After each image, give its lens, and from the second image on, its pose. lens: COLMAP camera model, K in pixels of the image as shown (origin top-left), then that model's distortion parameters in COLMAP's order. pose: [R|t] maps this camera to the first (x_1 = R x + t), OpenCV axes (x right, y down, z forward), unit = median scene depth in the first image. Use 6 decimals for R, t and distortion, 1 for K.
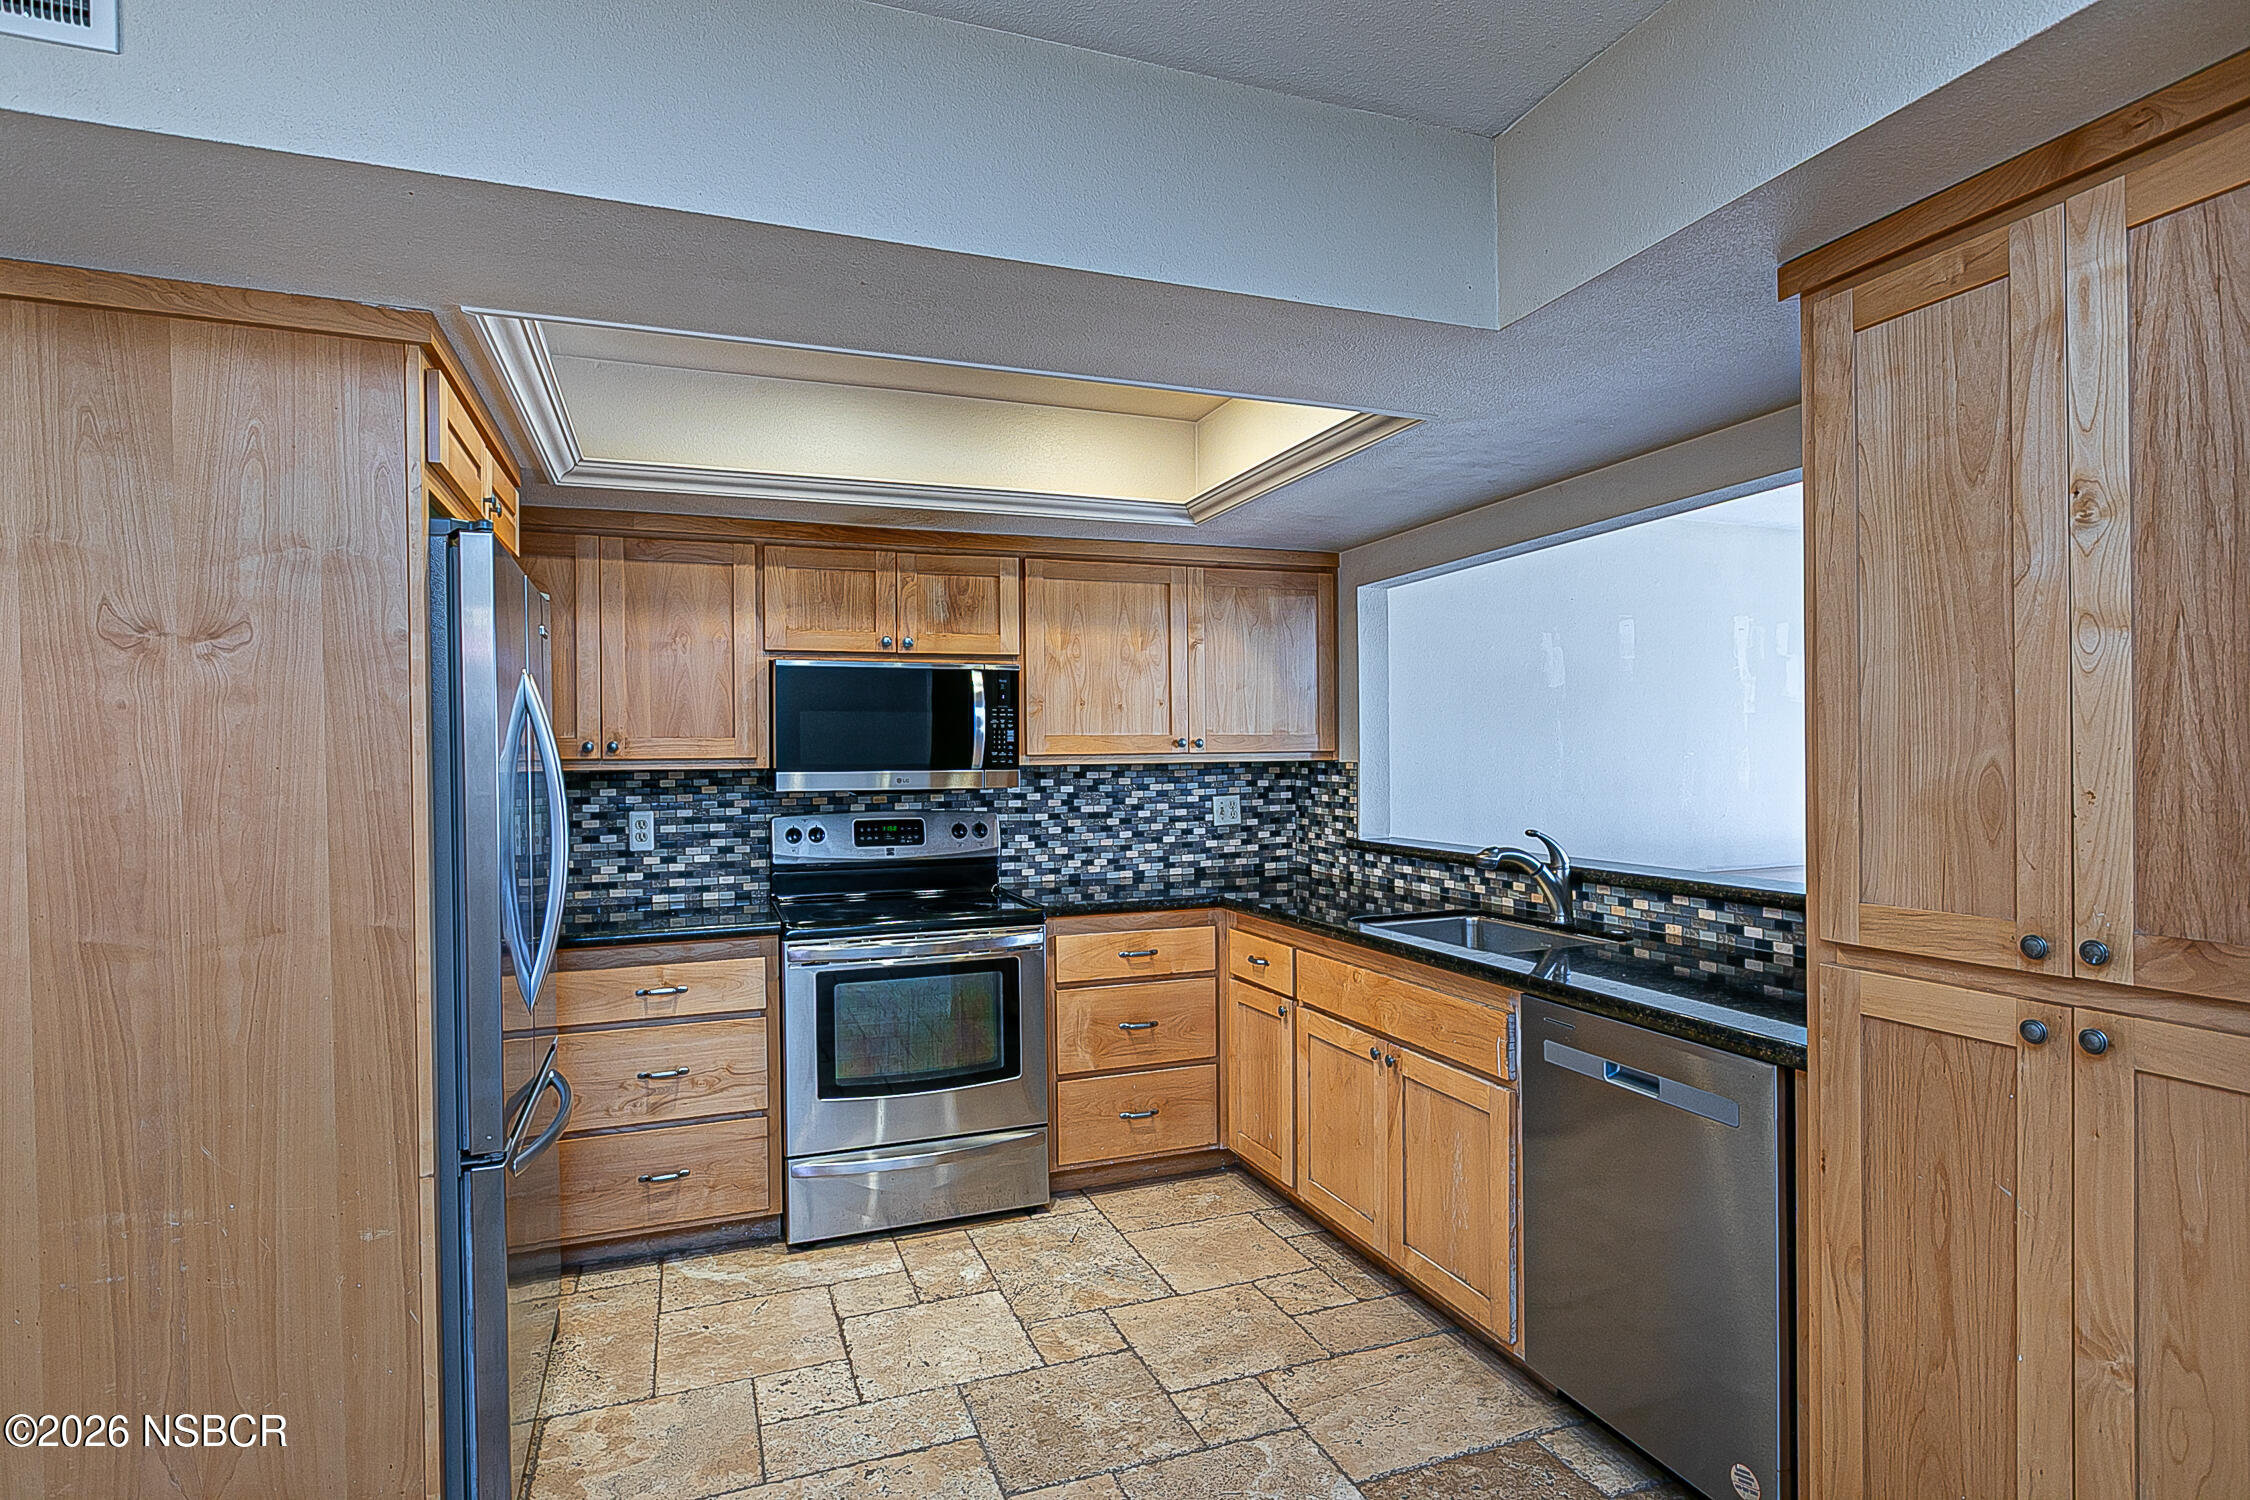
lens RADIAL K [[1135.5, 0, 1127.0], [0, 1135.5, 760.3], [0, 0, 1]] dist [-0.001650, 0.000152]
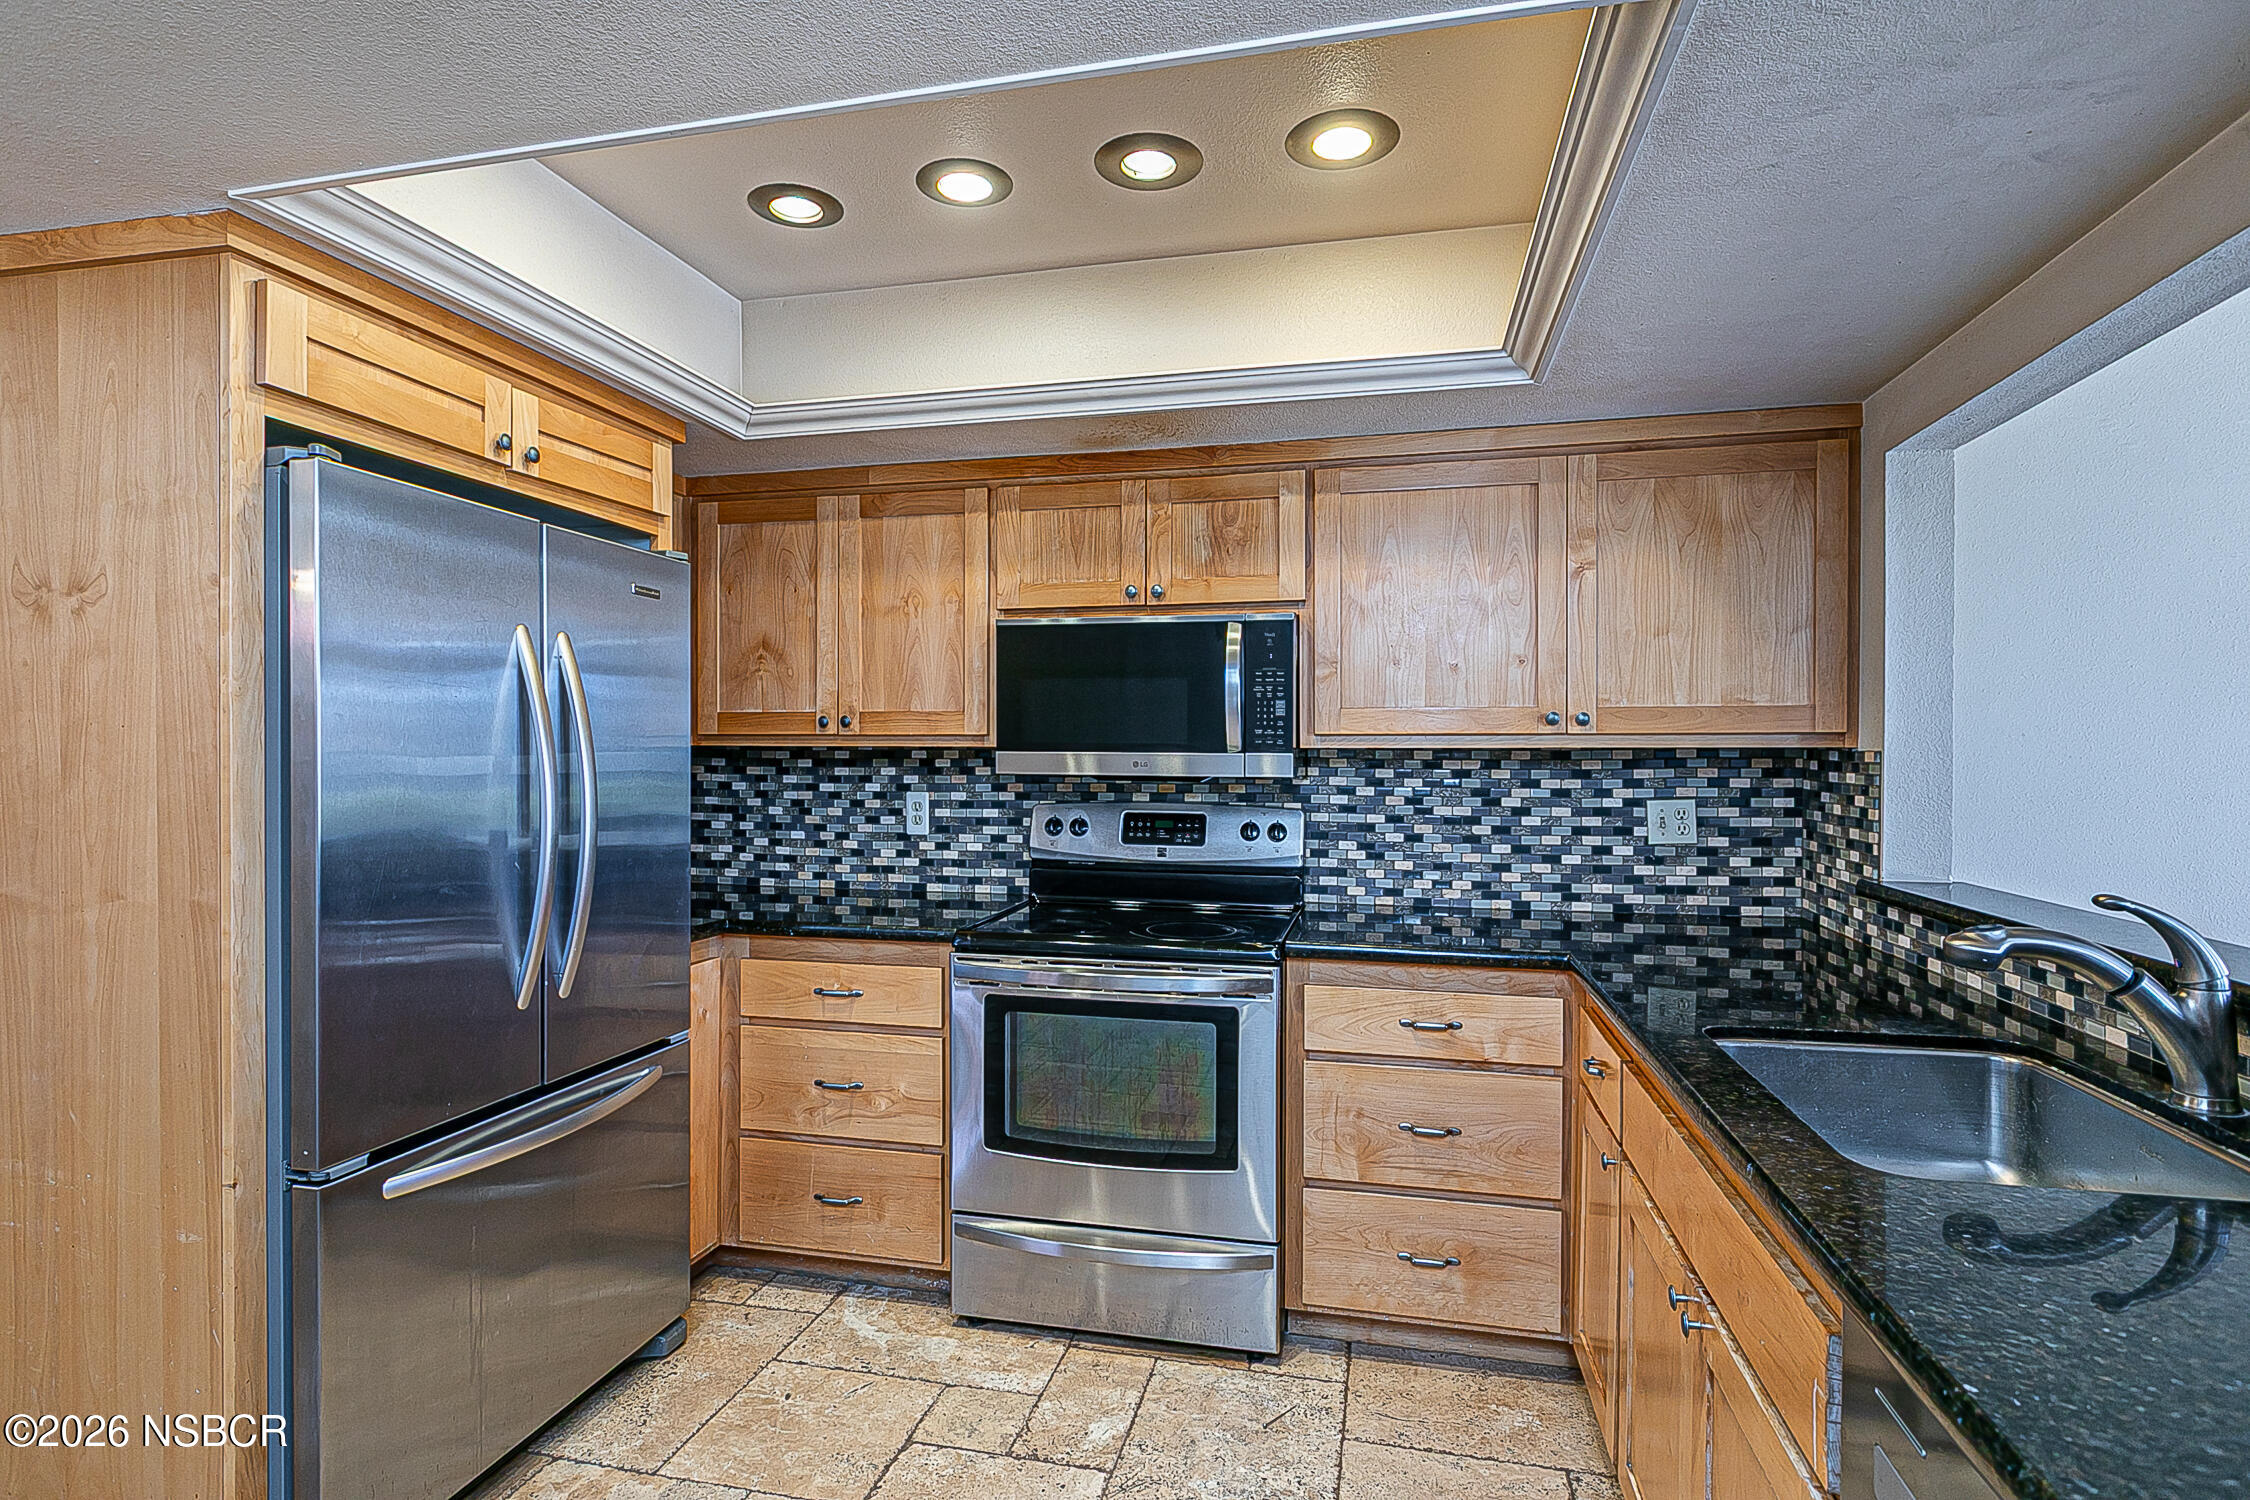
lens RADIAL K [[1123.8, 0, 1127.1], [0, 1123.8, 757.8], [0, 0, 1]] dist [0.000543, 0.000134]
pose [[0.828887, 0.016269, -0.559179, 0.223004], [-0.014032, 0.999867, 0.008291, 0.006491], [0.559240, 0.000974, 0.829005, 0.322575]]
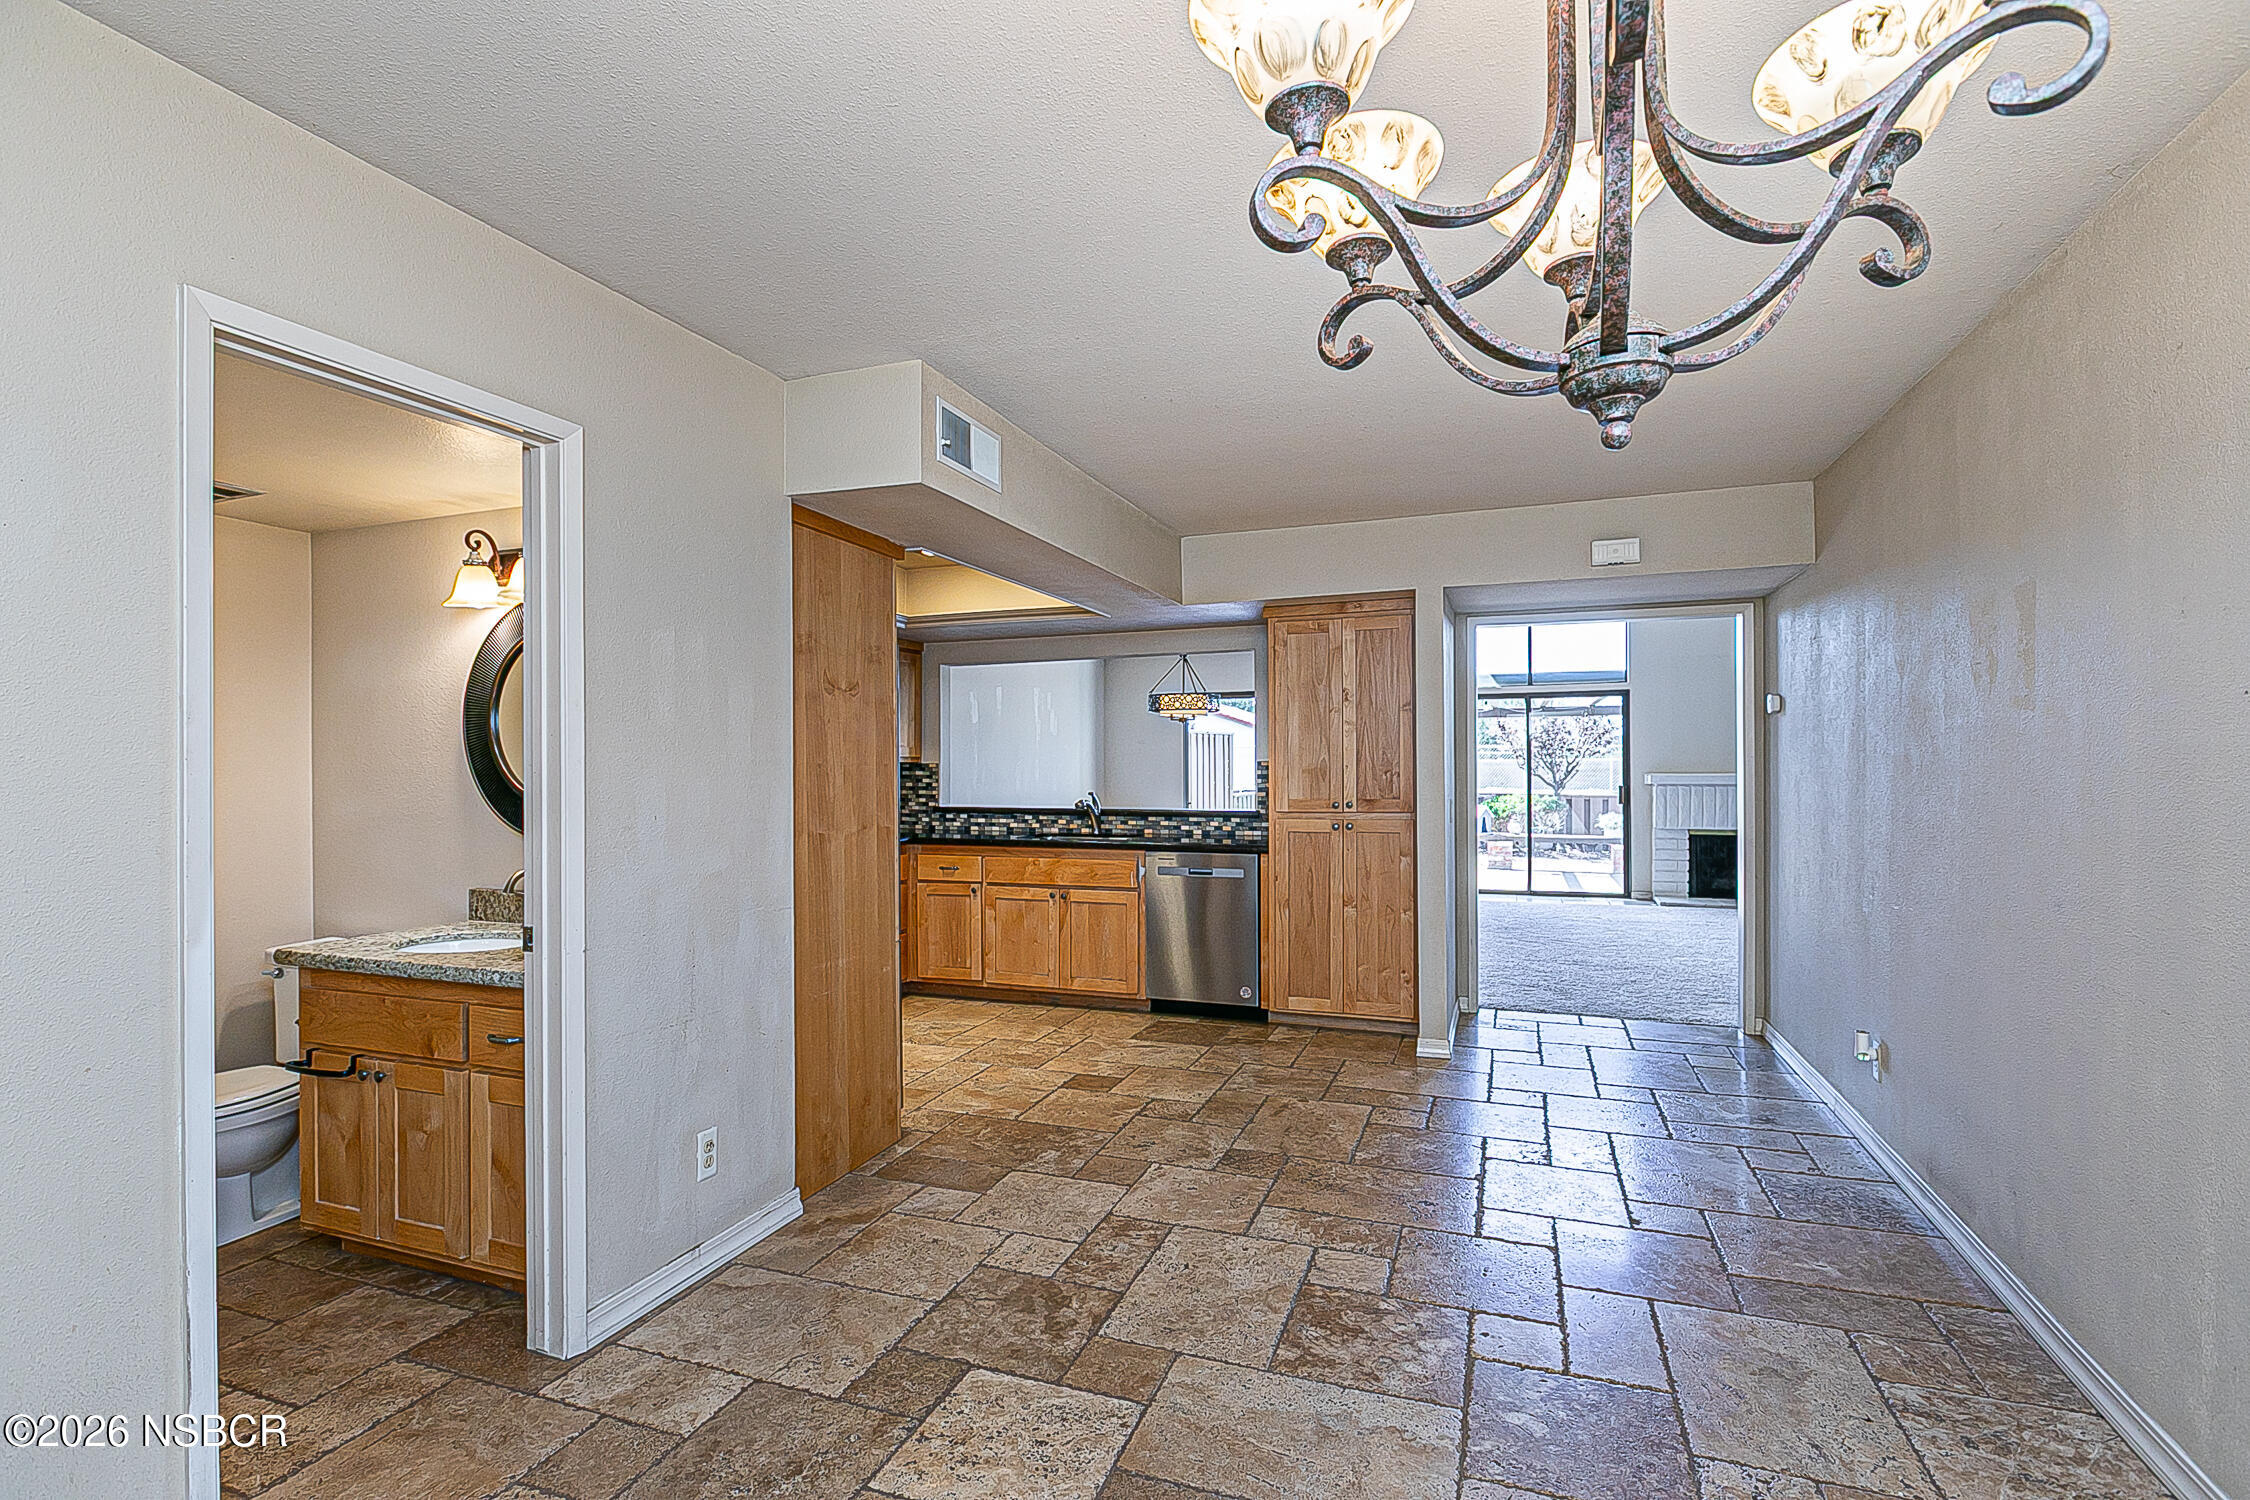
lens RADIAL K [[1025.2, 0, 1125.0], [0, 1025.2, 750.0], [0, 0, 1]] dist [-0.000527, -0.000089]
pose [[0.661222, 0.021008, 0.749896, -0.877338], [-0.001577, 0.999645, -0.026614, 0.025185], [-0.750189, 0.016415, 0.661020, -0.301945]]
